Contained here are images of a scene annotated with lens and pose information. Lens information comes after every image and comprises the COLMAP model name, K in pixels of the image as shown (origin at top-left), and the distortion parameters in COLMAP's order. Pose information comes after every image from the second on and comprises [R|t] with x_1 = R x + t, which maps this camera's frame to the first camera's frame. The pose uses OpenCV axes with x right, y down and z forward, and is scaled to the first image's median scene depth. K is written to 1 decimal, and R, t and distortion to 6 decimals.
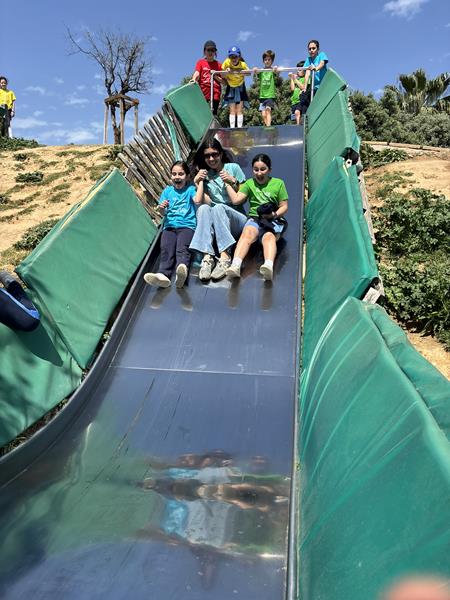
lens RADIAL K [[450.4, 0, 225.1], [0, 450.4, 302.6], [0, 0, 1]] dist [0.056671, -0.060832]
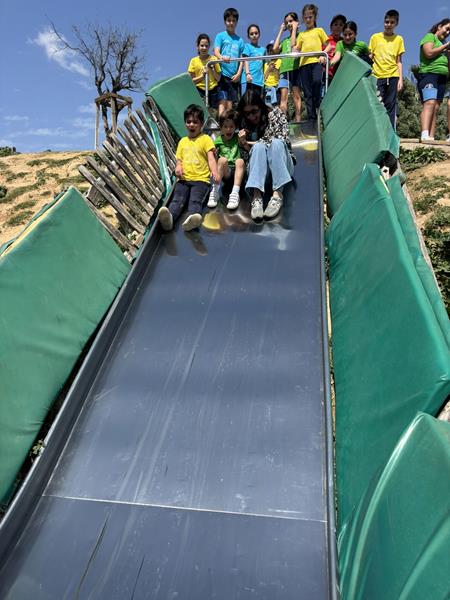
lens RADIAL K [[450.4, 0, 225.5], [0, 450.4, 302.3], [0, 0, 1]] dist [0.056671, -0.060832]
pose [[0.999586, -0.020554, -0.020149, 0.018924], [0.020627, 0.999781, 0.003400, -0.084036], [0.020075, -0.003814, 0.999791, 0.207757]]
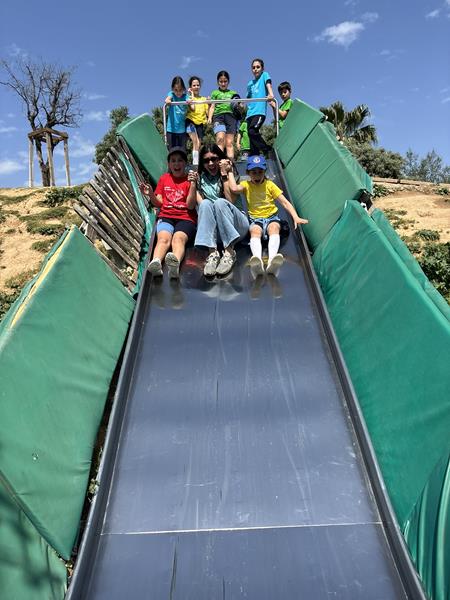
lens RADIAL K [[450.4, 0, 225.4], [0, 450.4, 306.2], [0, 0, 1]] dist [0.056671, -0.060832]
pose [[0.986248, -0.070201, 0.149623, -0.093524], [0.077872, 0.995900, -0.046035, -0.088510], [-0.145778, 0.057053, 0.987671, 0.183732]]
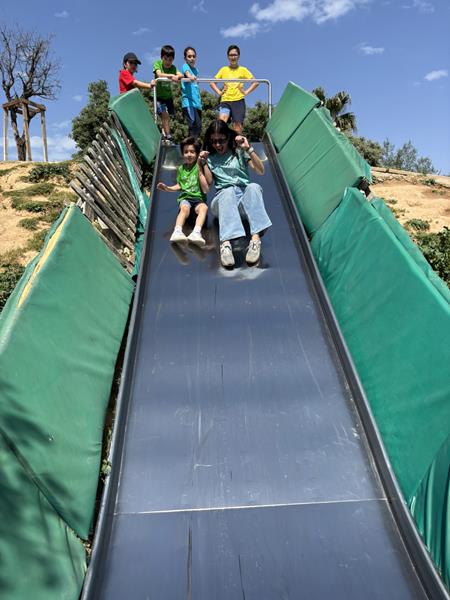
lens RADIAL K [[450.4, 0, 232.7], [0, 450.4, 309.1], [0, 0, 1]] dist [0.056671, -0.060832]
pose [[0.973953, -0.059498, 0.218804, -0.130621], [0.061037, 0.998135, -0.000277, -0.089908], [-0.218380, 0.013625, 0.975769, 0.189392]]
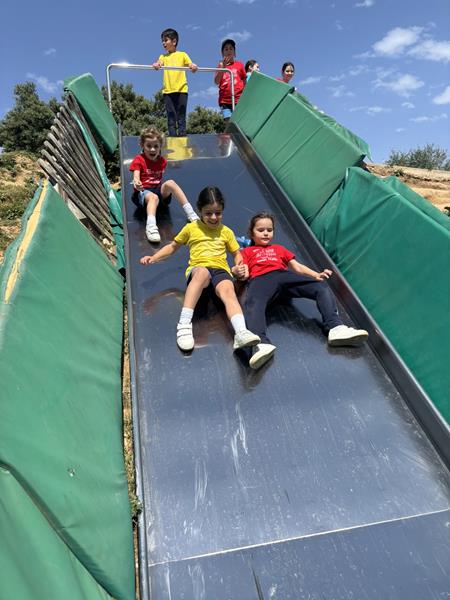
lens RADIAL K [[450.4, 0, 231.2], [0, 450.4, 304.7], [0, 0, 1]] dist [0.056671, -0.060832]
pose [[0.930252, -0.099859, 0.353072, -0.197225], [0.114637, 0.993183, -0.021137, -0.076525], [-0.348554, 0.060138, 0.935357, 0.292351]]
